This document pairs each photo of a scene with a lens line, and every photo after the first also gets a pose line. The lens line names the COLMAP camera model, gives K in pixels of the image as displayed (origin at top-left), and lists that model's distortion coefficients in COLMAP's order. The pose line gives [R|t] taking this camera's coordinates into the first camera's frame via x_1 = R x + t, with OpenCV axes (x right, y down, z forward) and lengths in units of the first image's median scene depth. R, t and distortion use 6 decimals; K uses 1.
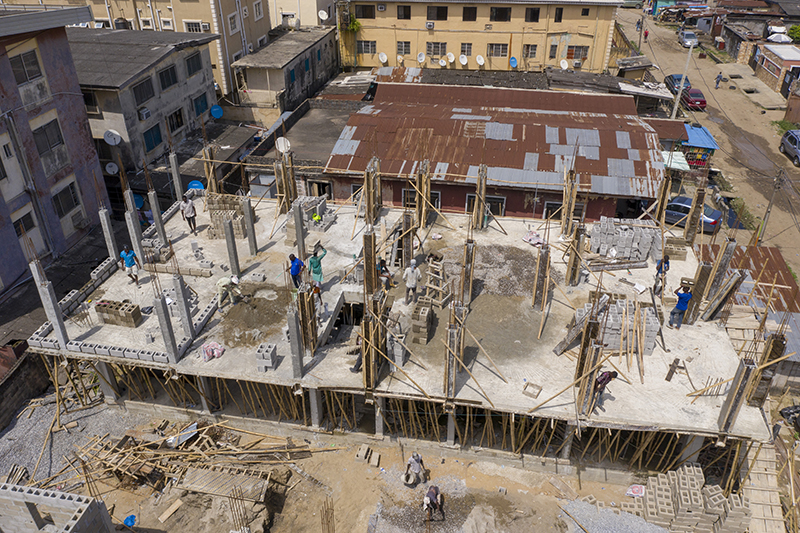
lens RADIAL K [[629.1, 0, 401.4], [0, 629.1, 261.8], [0, 0, 1]] dist [-0.013515, 0.000948]
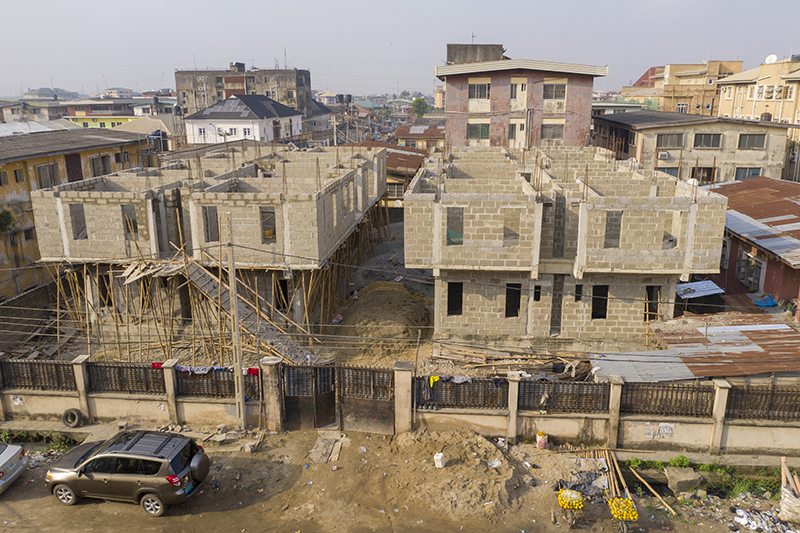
lens RADIAL K [[629.1, 0, 402.7], [0, 629.1, 263.1], [0, 0, 1]] dist [-0.013515, 0.000948]
pose [[0.080563, 0.260134, -0.962206, 0.920627], [-0.516683, 0.836420, 0.182868, 0.008463], [0.852378, 0.482423, 0.201791, 0.330941]]
